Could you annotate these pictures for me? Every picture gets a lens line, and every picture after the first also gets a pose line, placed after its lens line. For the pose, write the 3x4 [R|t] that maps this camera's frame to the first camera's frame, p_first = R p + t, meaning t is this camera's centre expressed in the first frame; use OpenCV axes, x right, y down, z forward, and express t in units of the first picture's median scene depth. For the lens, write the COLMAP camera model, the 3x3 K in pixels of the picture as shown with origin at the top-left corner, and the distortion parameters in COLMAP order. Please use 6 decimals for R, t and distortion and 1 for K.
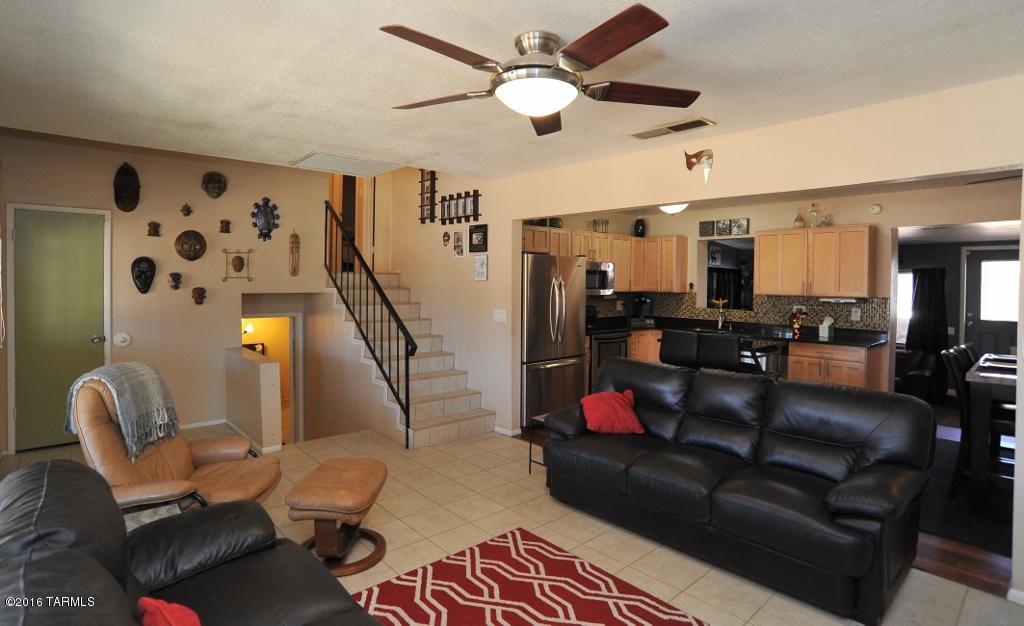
lens RADIAL K [[525.7, 0, 510.8], [0, 525.7, 293.8], [0, 0, 1]] dist [-0.055854, -0.000026]
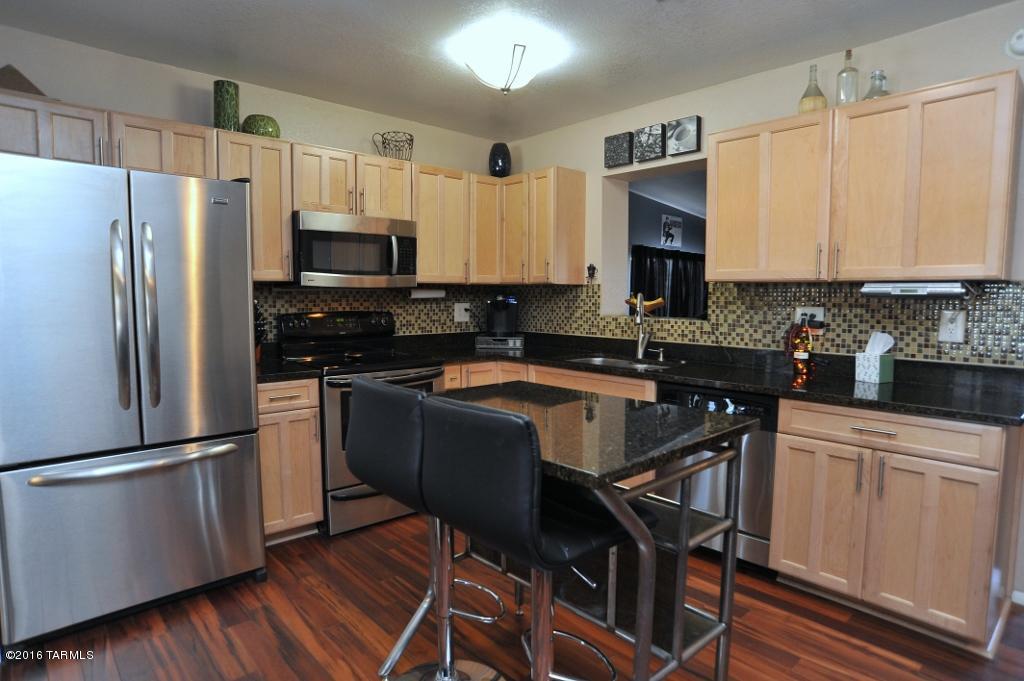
lens RADIAL K [[570.6, 0, 506.4], [0, 570.6, 343.3], [0, 0, 1]] dist [-0.043794, 0.002925]
pose [[0.999937, -0.007022, 0.008774, 0.342292], [0.006480, 0.998157, 0.060339, 0.026350], [-0.009181, -0.060278, 0.998139, 0.602608]]
